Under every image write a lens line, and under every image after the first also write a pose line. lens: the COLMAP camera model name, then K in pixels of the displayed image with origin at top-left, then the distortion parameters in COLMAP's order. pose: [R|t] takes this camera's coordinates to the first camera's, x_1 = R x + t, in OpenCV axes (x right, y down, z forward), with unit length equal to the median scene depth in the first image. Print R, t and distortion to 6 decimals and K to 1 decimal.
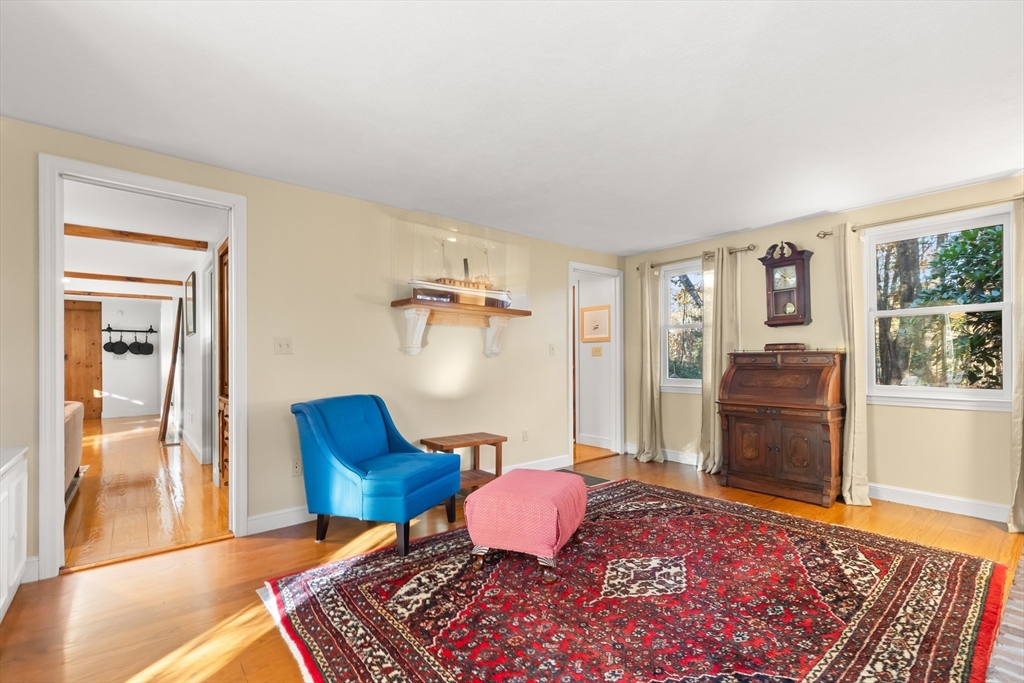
lens RADIAL K [[464.0, 0, 519.7], [0, 464.0, 358.0], [0, 0, 1]] dist [0.002581, 0.000385]
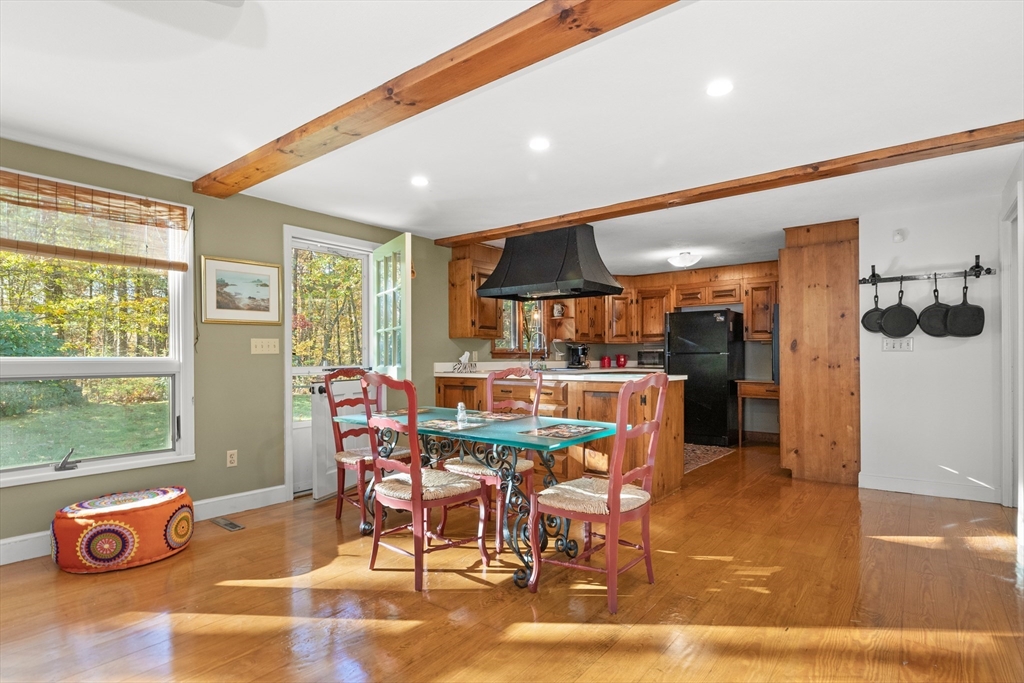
lens RADIAL K [[527.0, 0, 522.4], [0, 527.0, 361.5], [0, 0, 1]] dist [0.002925, 0.000704]
pose [[0.211242, 0.007644, -0.977404, -1.284966], [0.010591, 0.999893, 0.010109, 0.013449], [0.977377, -0.012487, 0.211138, 1.562099]]
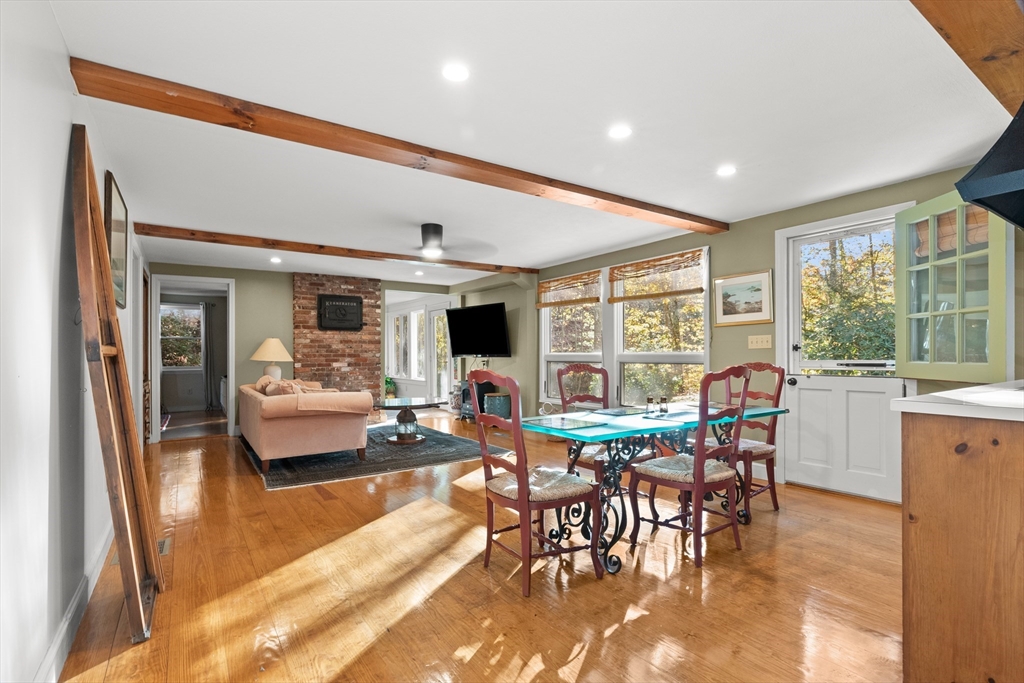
lens RADIAL K [[490.8, 0, 515.6], [0, 490.8, 353.6], [0, 0, 1]] dist [0.000287, -0.000017]
pose [[-0.994483, 0.008798, 0.104524, -2.025348], [0.007959, 0.999933, -0.008440, 0.020586], [-0.104592, -0.007562, -0.994487, 2.539332]]
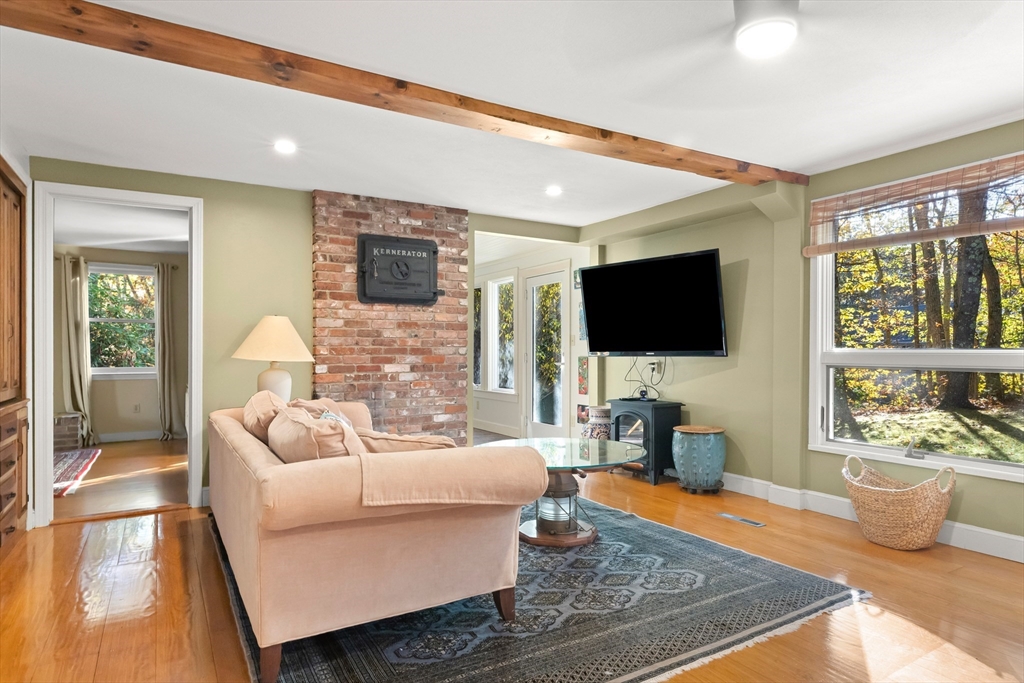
lens RADIAL K [[607.7, 0, 517.1], [0, 607.7, 353.3], [0, 0, 1]] dist [0.004992, -0.000112]
pose [[-0.986676, 0.001205, 0.162691, -1.546415], [0.000620, 0.999993, -0.003644, 0.015459], [-0.162694, -0.003494, -0.986670, 1.837388]]
